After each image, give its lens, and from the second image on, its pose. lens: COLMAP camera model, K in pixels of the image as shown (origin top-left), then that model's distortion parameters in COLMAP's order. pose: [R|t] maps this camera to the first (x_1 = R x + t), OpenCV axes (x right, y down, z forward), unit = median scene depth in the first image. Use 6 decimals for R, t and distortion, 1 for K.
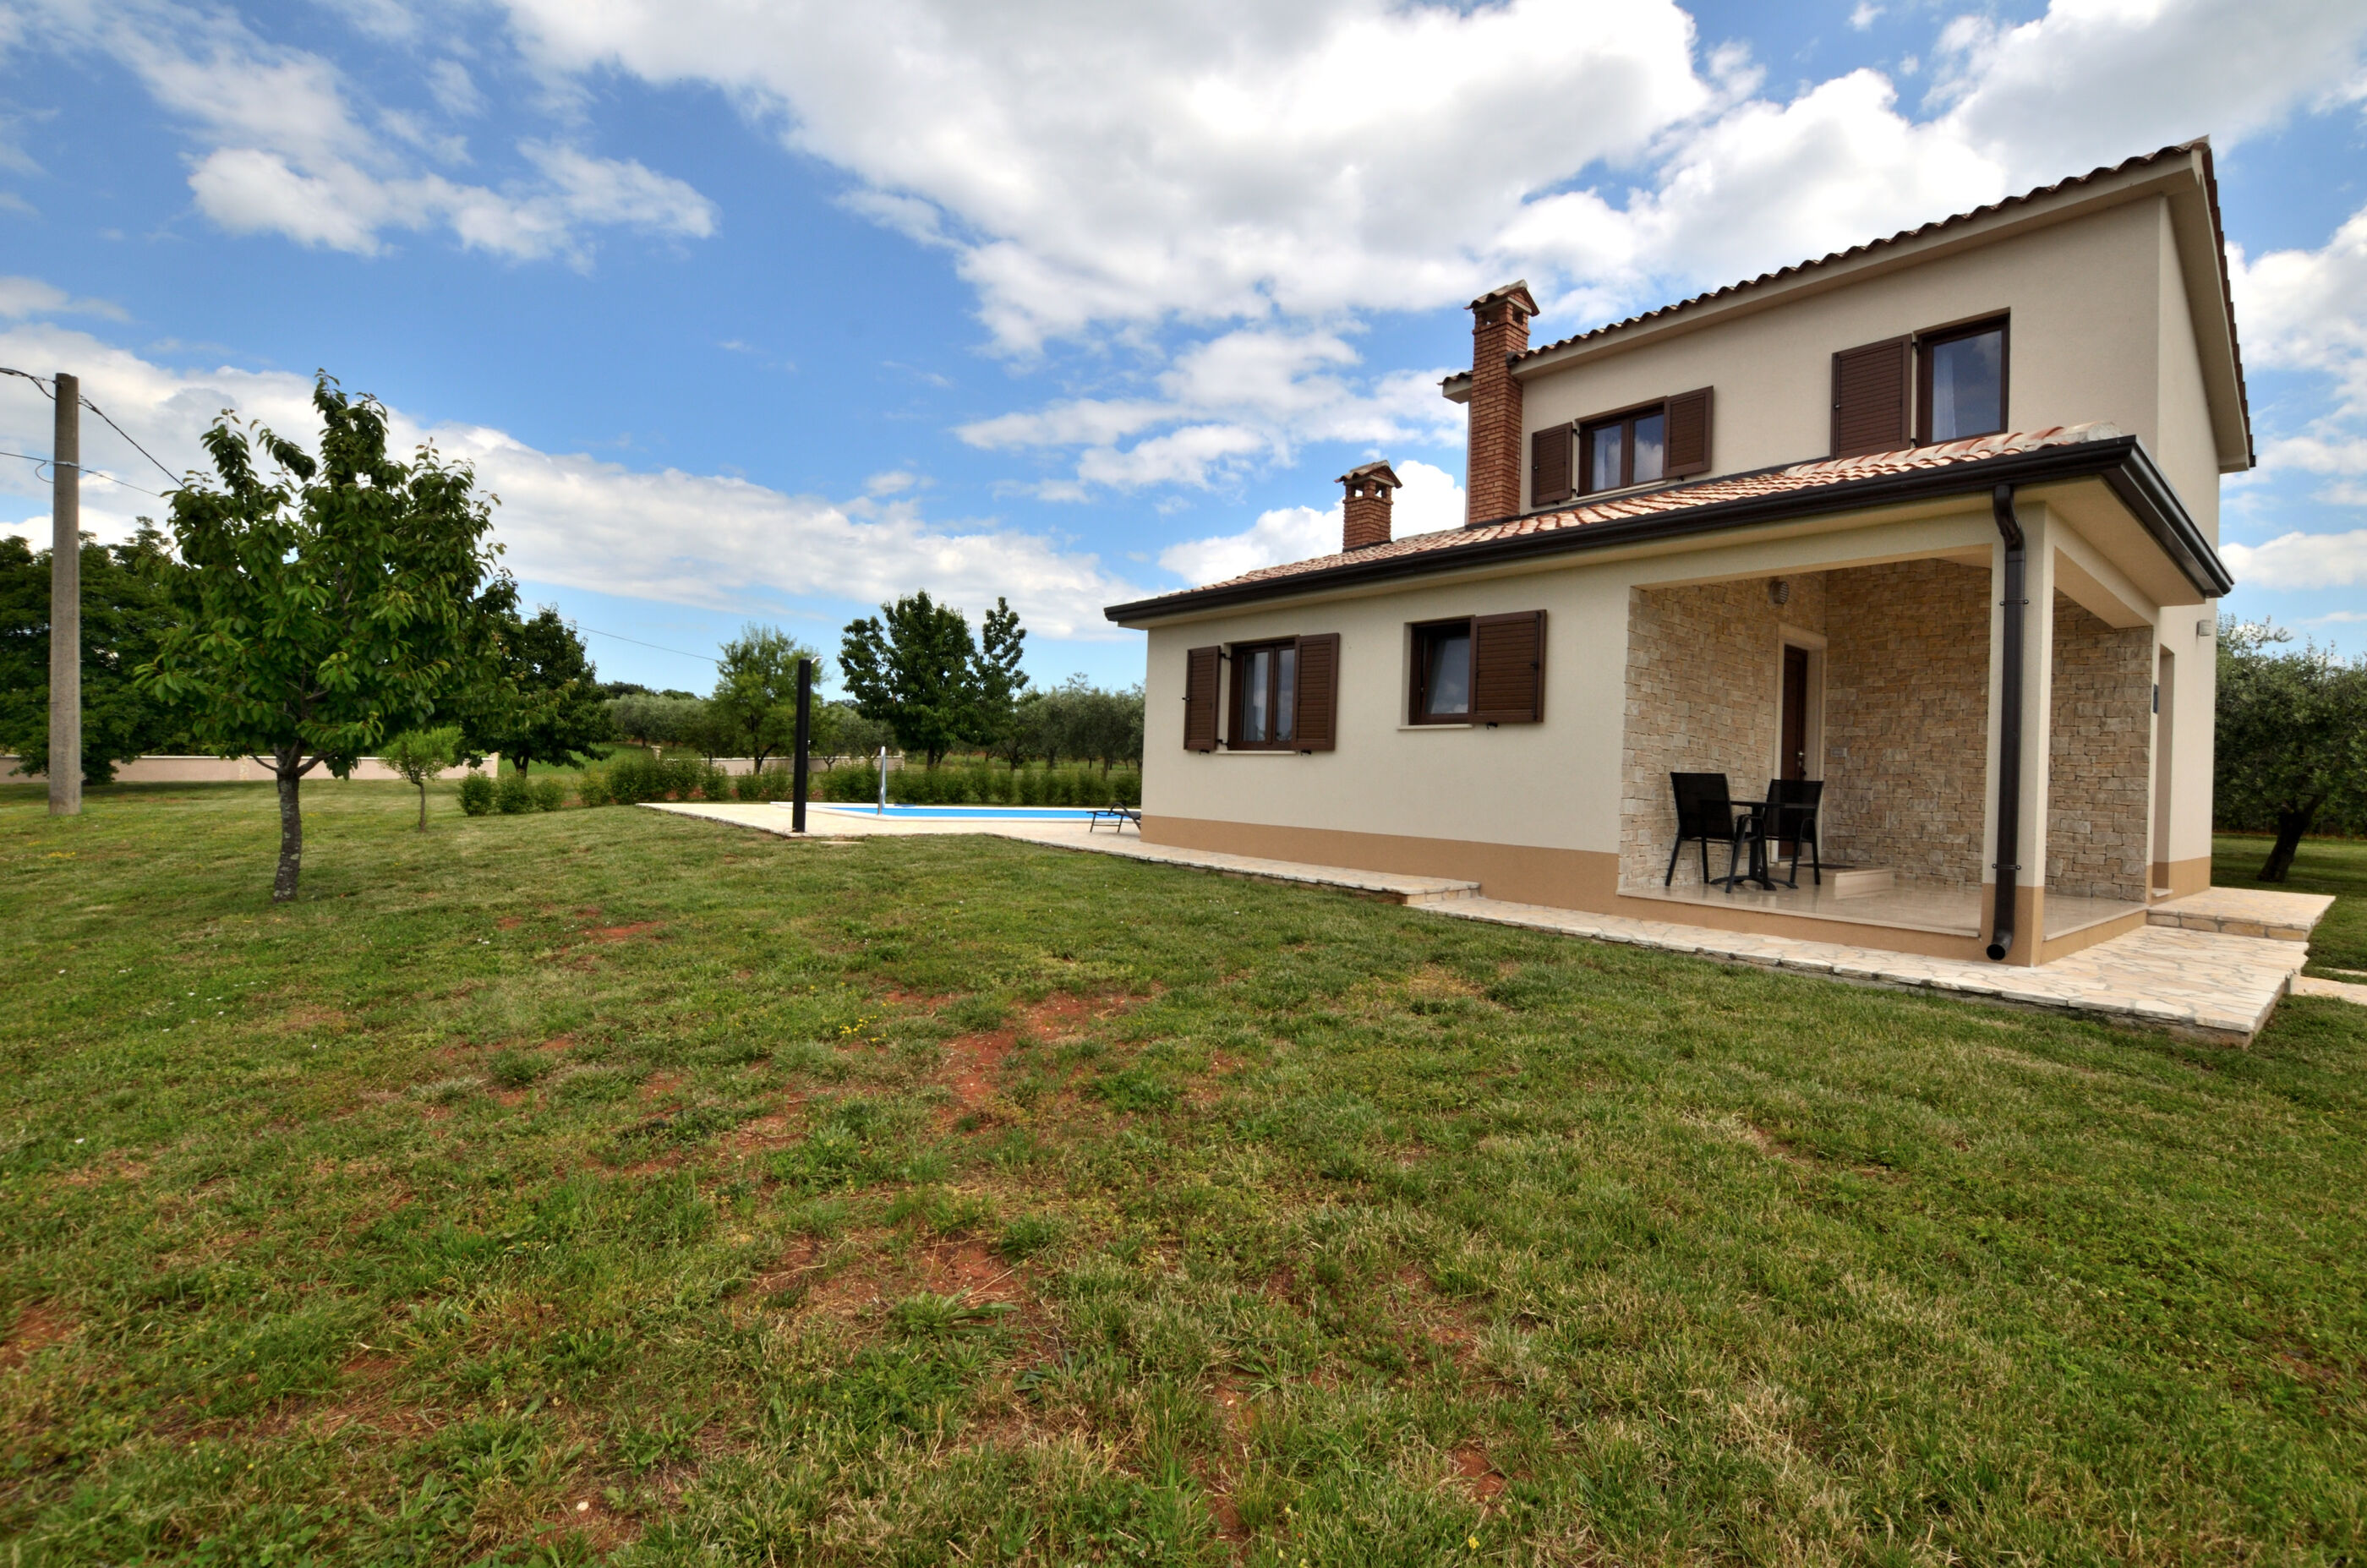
lens RADIAL K [[1020.6, 0, 1187.7], [0, 1020.6, 683.0], [0, 0, 1]] dist [-0.015154, 0.000251]
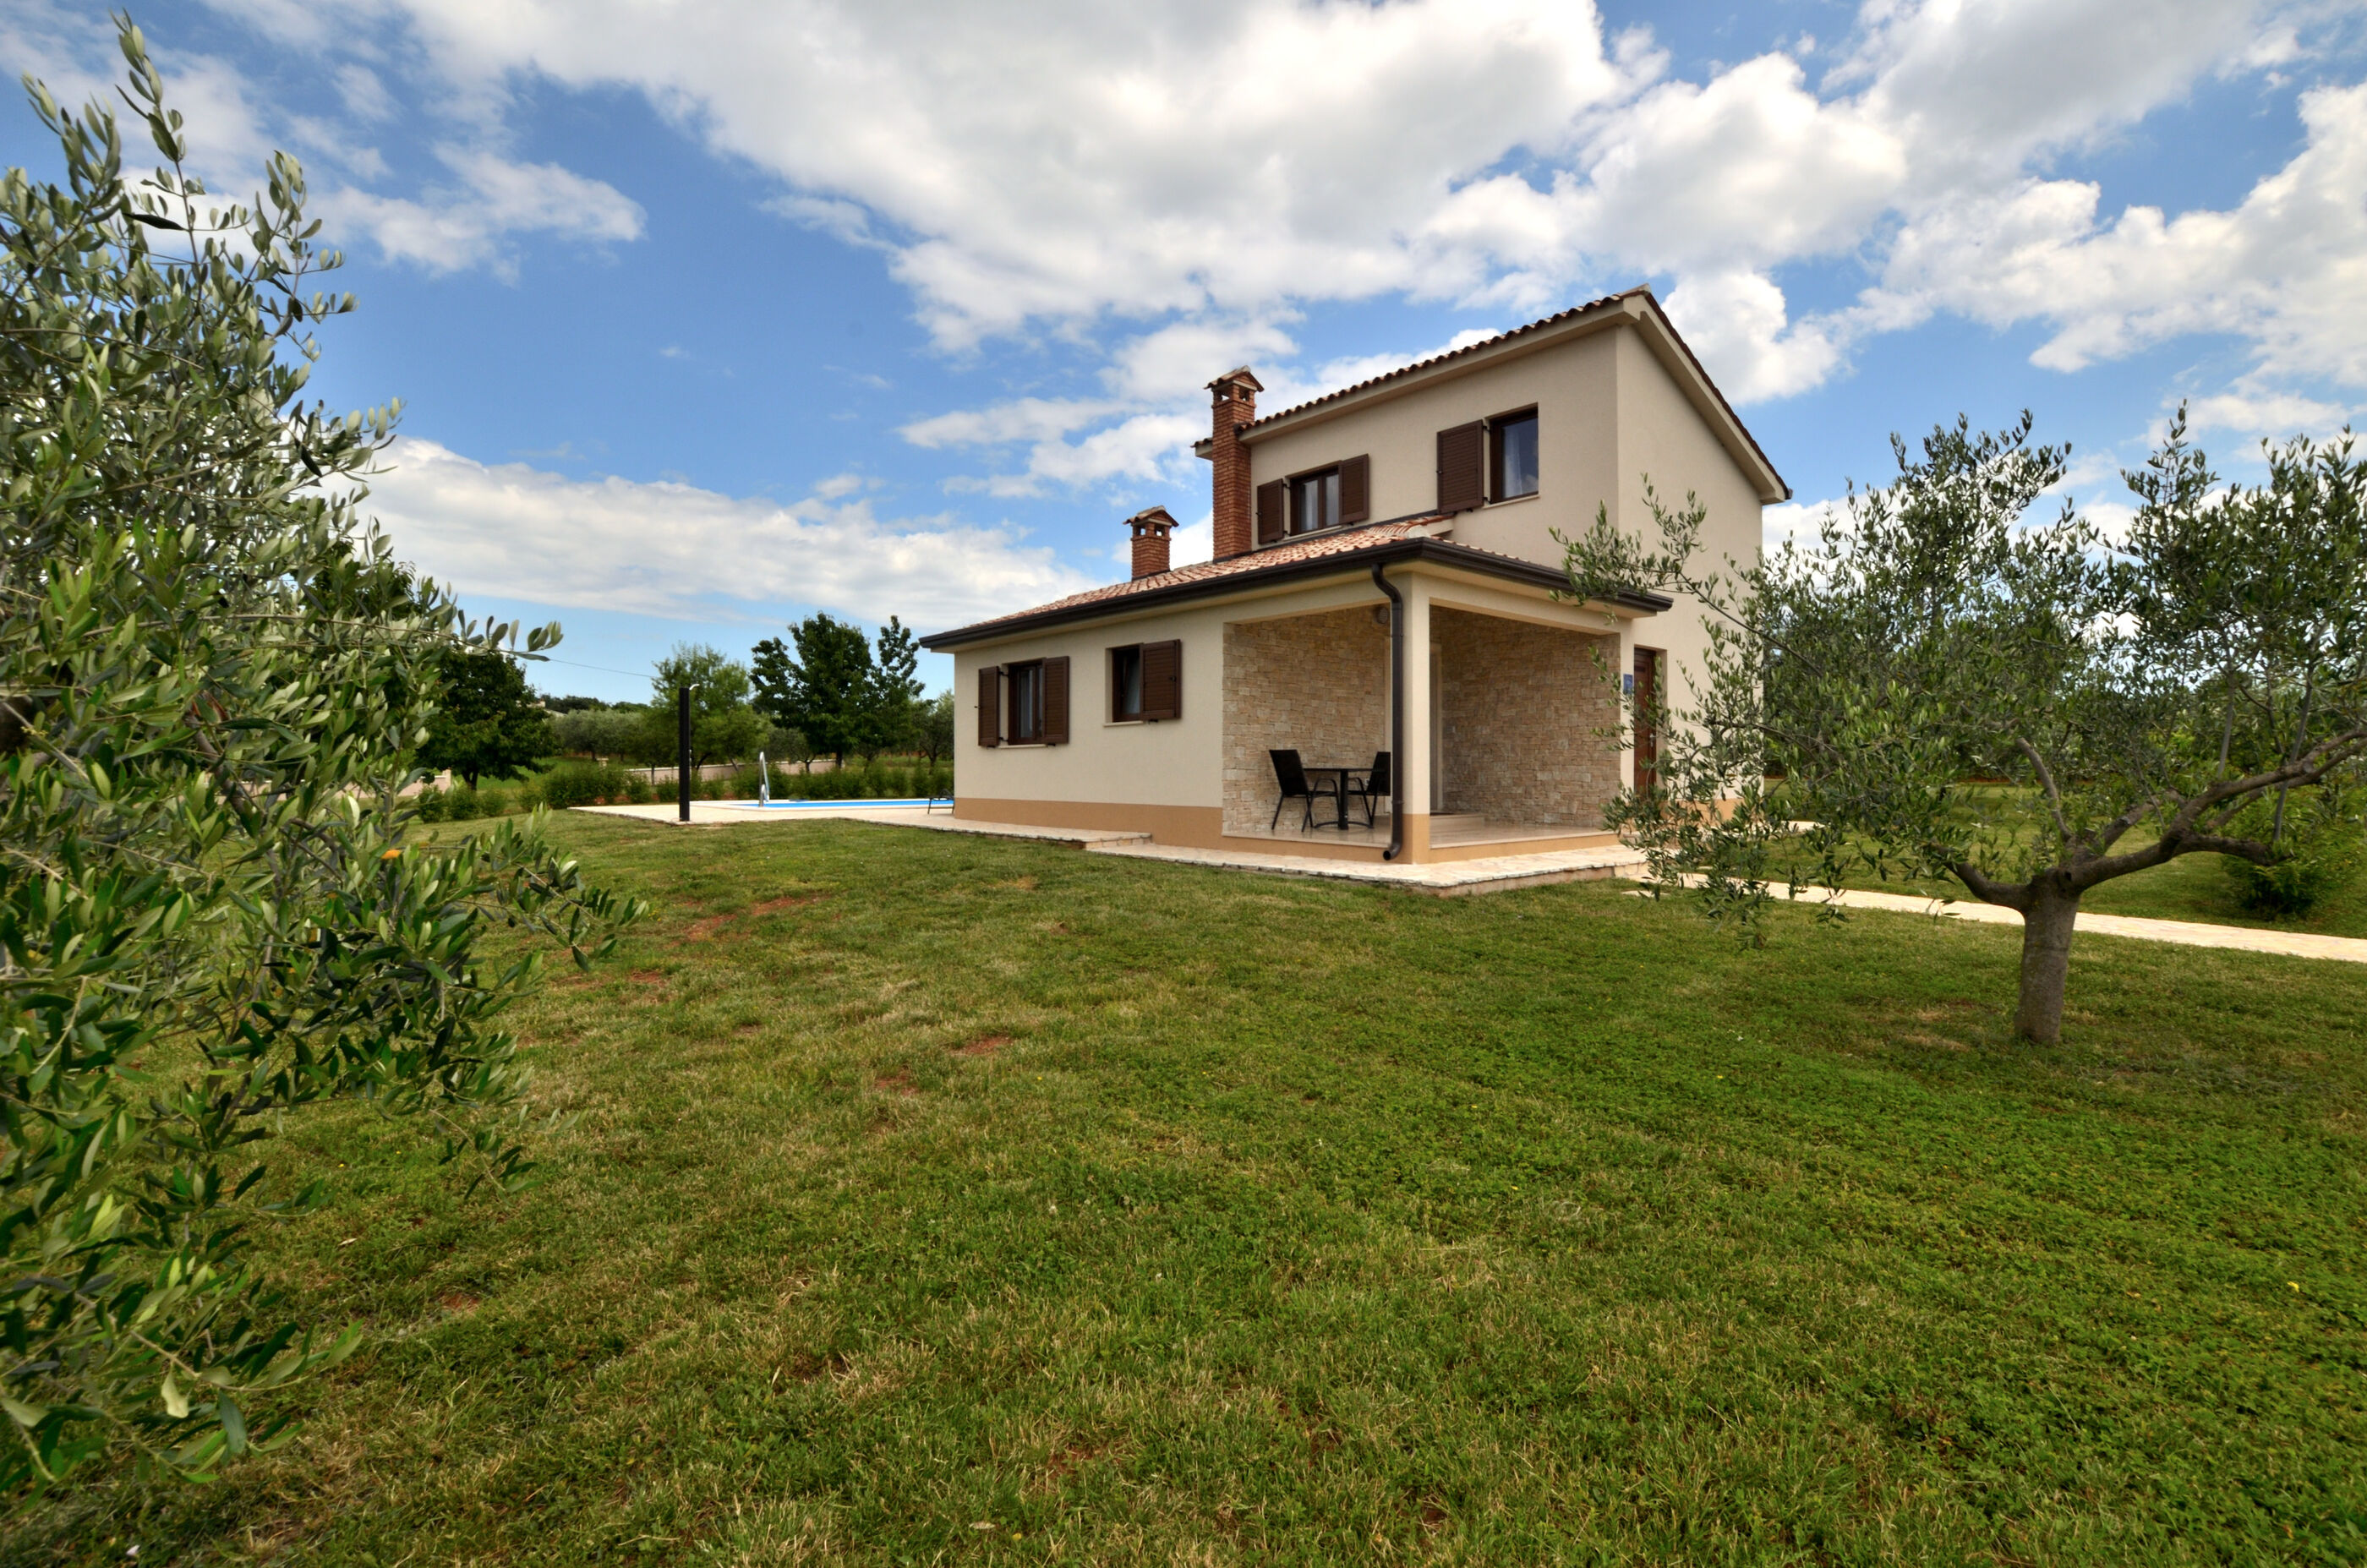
lens RADIAL K [[1048.7, 0, 1201.8], [0, 1048.7, 713.7], [0, 0, 1]] dist [-0.014789, -0.000319]
pose [[0.998918, -0.038087, 0.026691, 0.110046], [0.036978, 0.998480, 0.040874, -0.009078], [-0.028207, -0.039843, 0.998808, -0.153335]]
